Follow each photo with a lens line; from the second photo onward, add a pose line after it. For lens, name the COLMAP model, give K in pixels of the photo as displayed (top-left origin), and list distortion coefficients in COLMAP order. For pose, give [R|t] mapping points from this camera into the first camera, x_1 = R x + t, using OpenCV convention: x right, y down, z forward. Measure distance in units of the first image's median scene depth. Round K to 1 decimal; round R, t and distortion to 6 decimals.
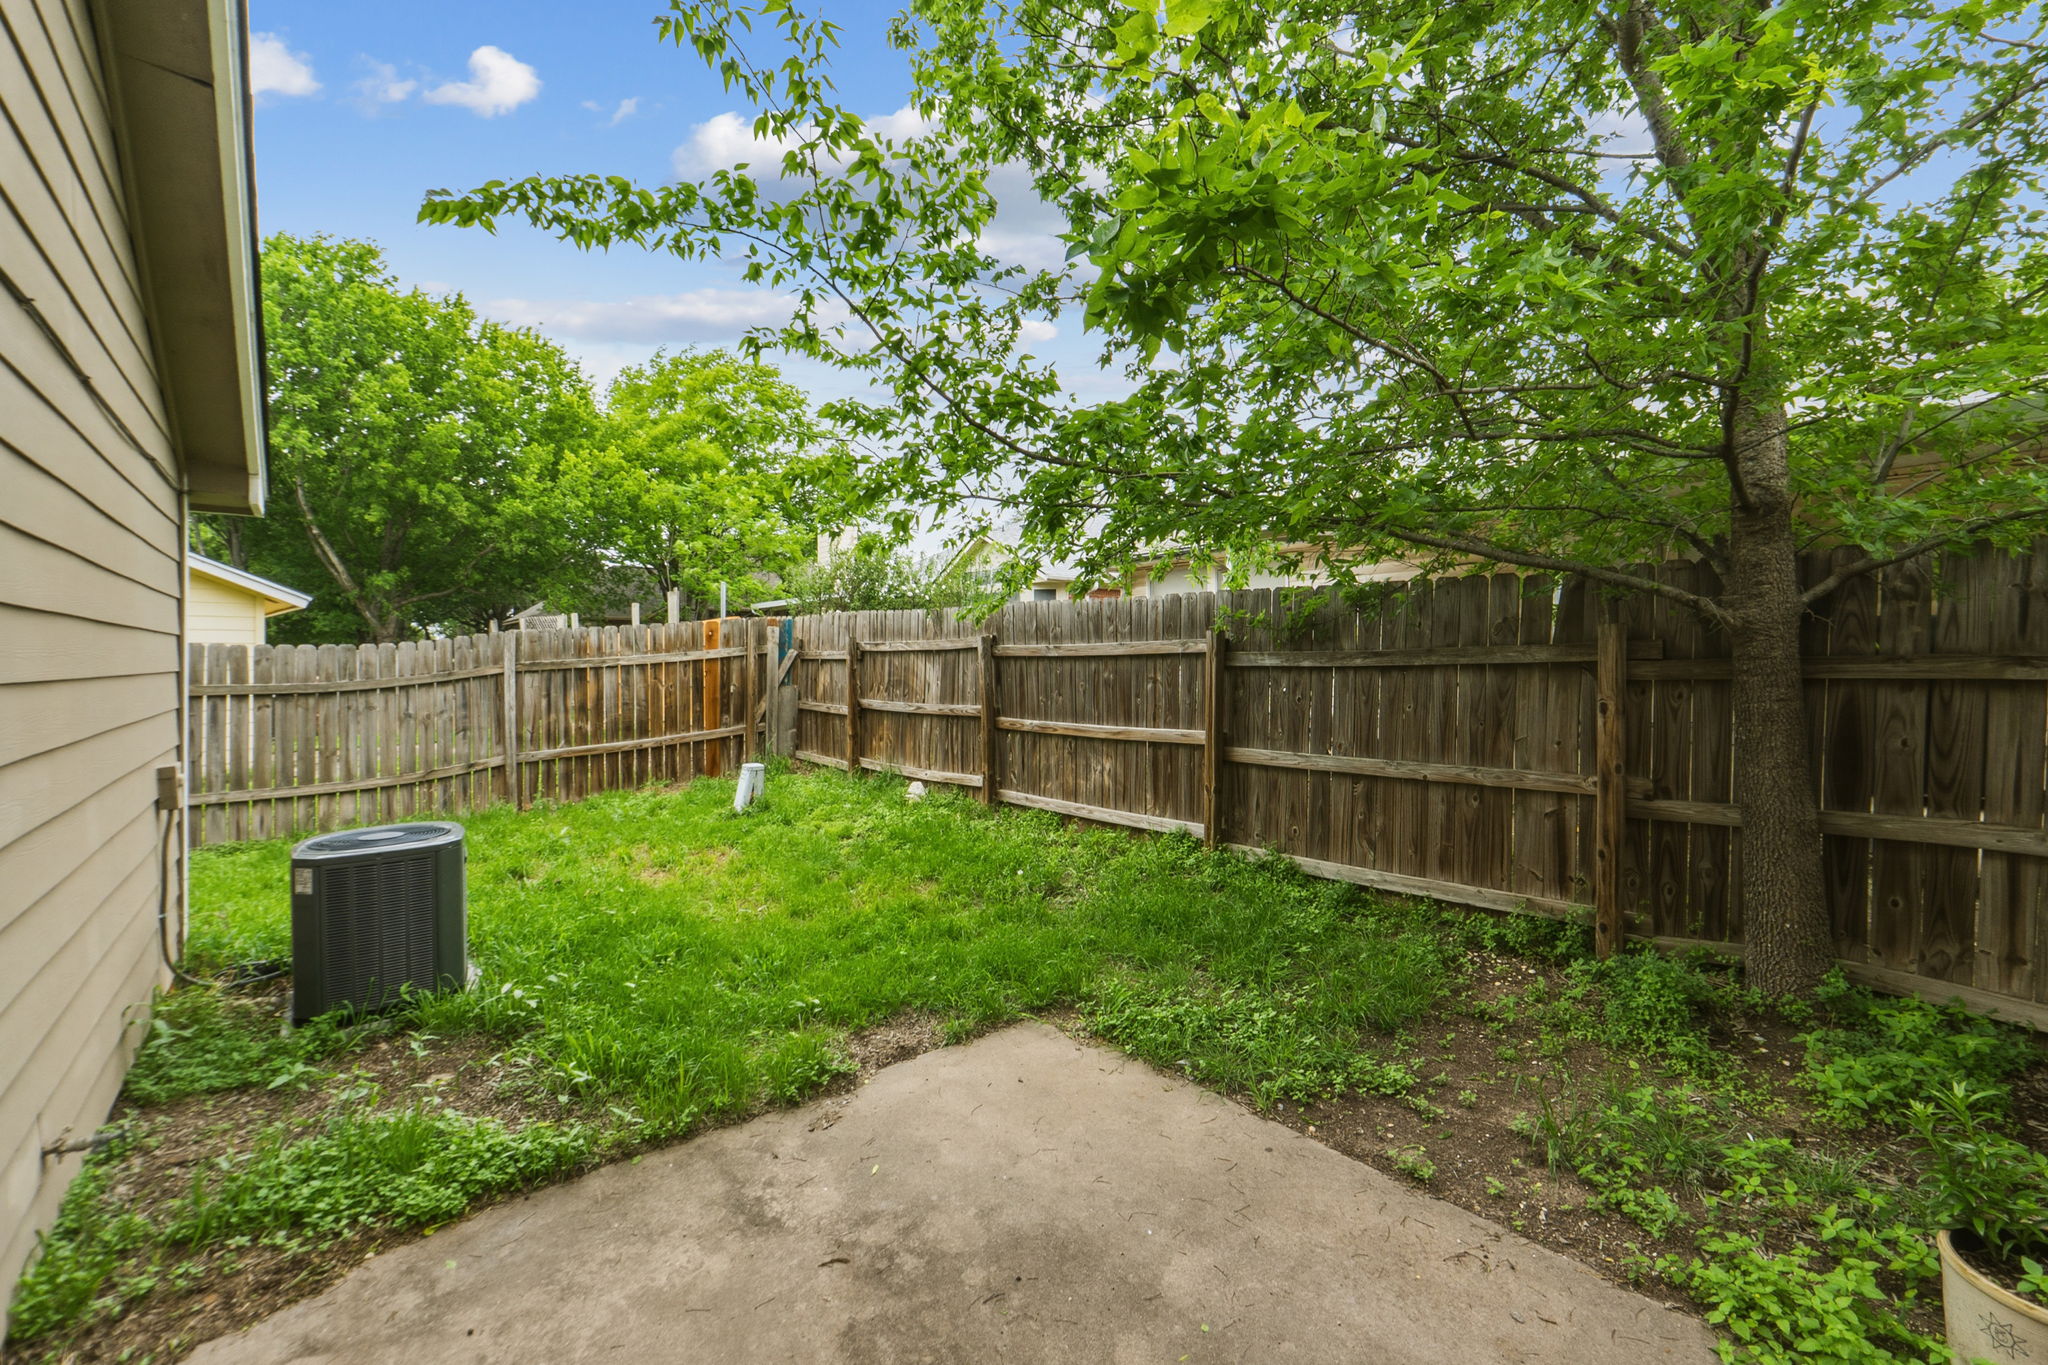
lens RADIAL K [[865.6, 0, 1036.9], [0, 865.6, 675.1], [0, 0, 1]] dist [-0.004481, -0.000211]
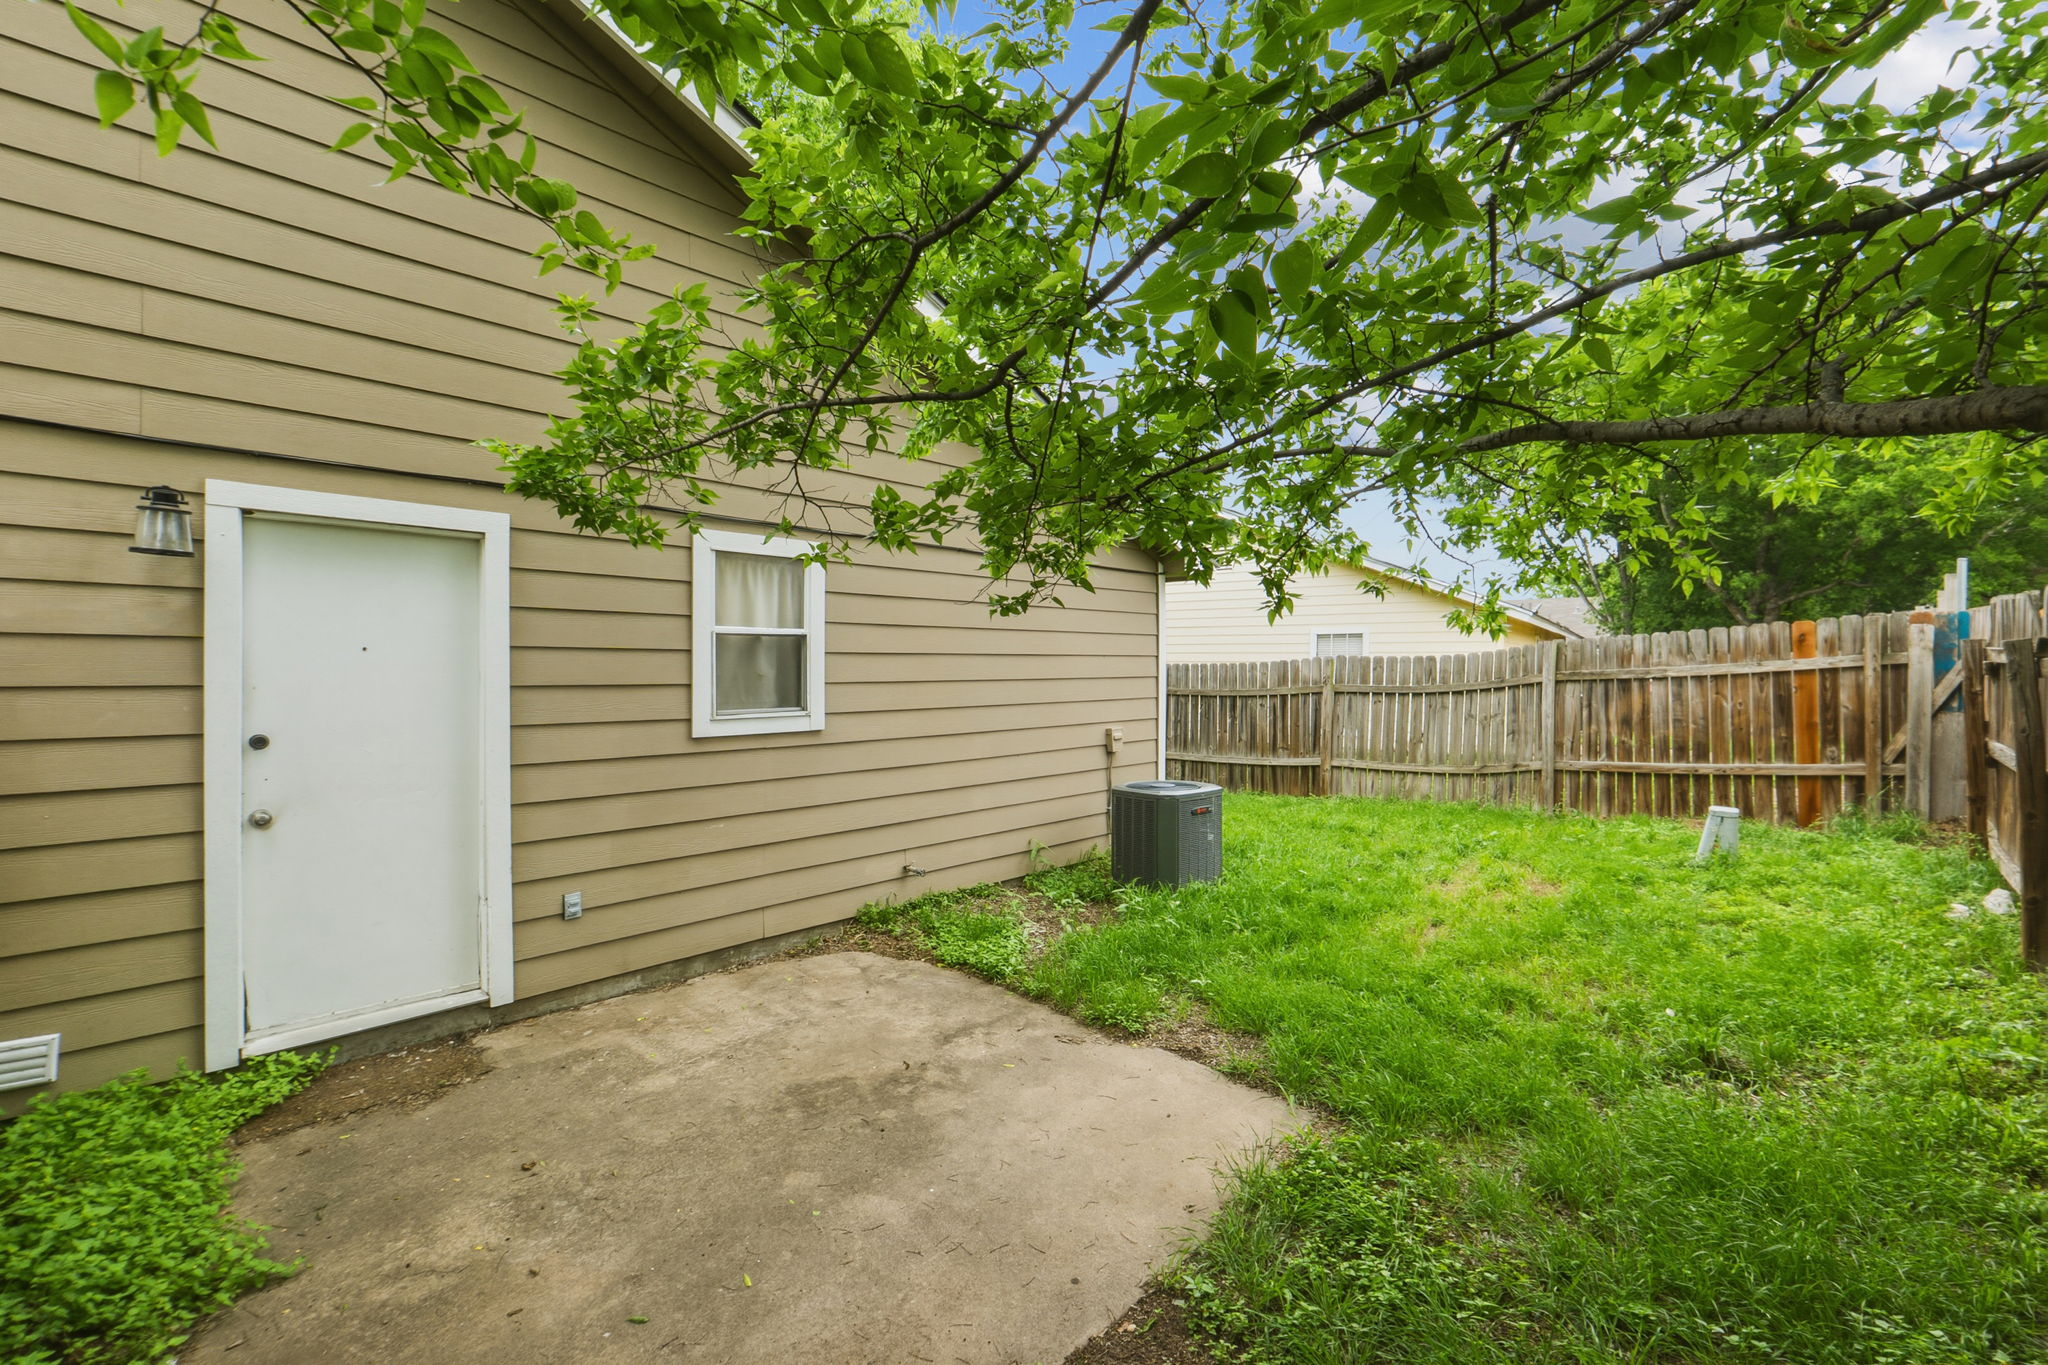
lens RADIAL K [[865.6, 0, 1037.1], [0, 865.6, 668.5], [0, 0, 1]] dist [-0.004481, -0.000211]
pose [[0.090399, 0.013178, -0.995818, 0.354402], [-0.019712, 0.999740, 0.011441, -0.017525], [0.995710, 0.018596, 0.090636, 0.283843]]
